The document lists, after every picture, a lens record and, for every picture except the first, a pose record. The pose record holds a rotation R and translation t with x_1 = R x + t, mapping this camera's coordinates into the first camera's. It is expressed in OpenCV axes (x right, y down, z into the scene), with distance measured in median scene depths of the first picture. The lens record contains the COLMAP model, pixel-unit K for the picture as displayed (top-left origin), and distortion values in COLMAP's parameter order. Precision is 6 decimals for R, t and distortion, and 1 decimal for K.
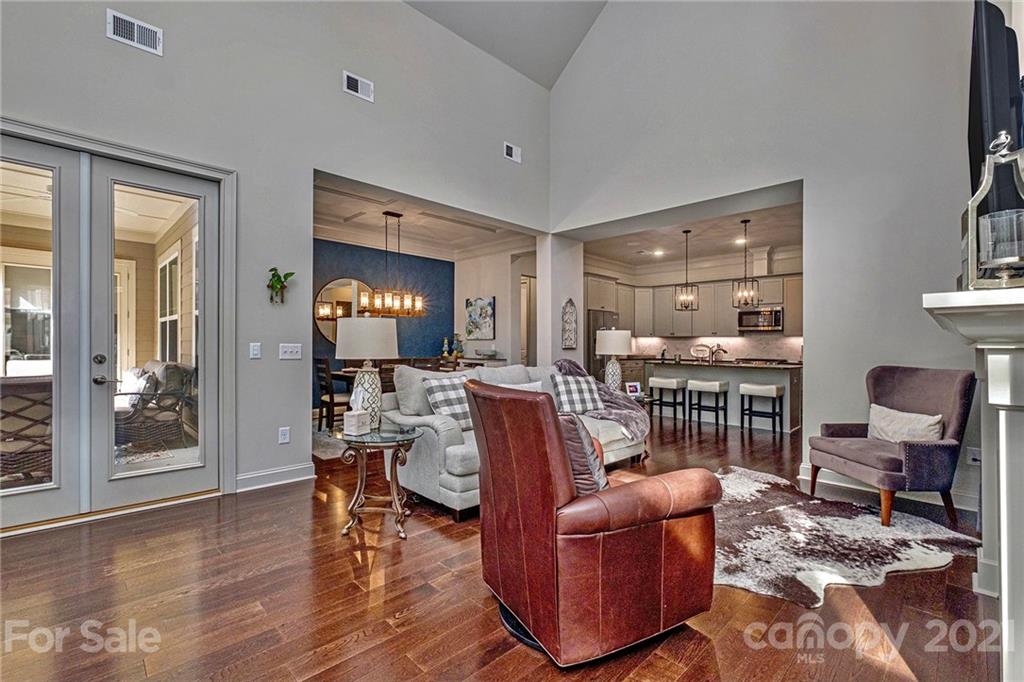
lens RADIAL K [[447.2, 0, 506.9], [0, 447.2, 347.4], [0, 0, 1]] dist [-0.000052, 0.000132]
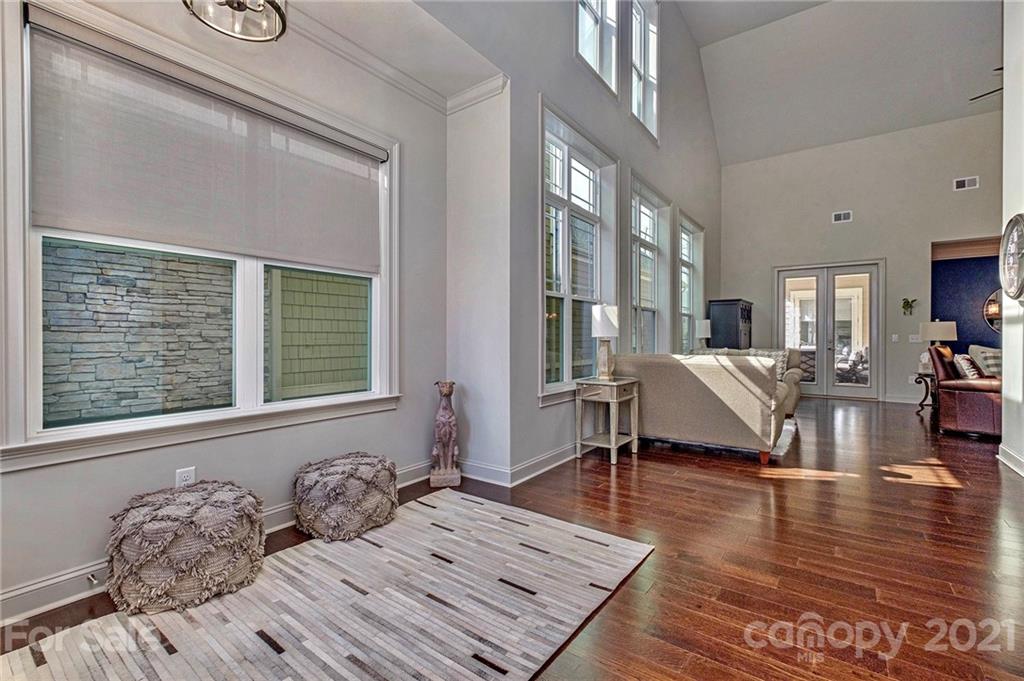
lens RADIAL K [[462.3, 0, 505.3], [0, 462.3, 337.8], [0, 0, 1]] dist [-0.001402, -0.000165]
pose [[0.182368, -0.006679, -0.983208, 0.914363], [-0.000535, 0.999976, -0.006892, 0.017631], [0.983230, 0.001783, 0.182360, -0.894930]]
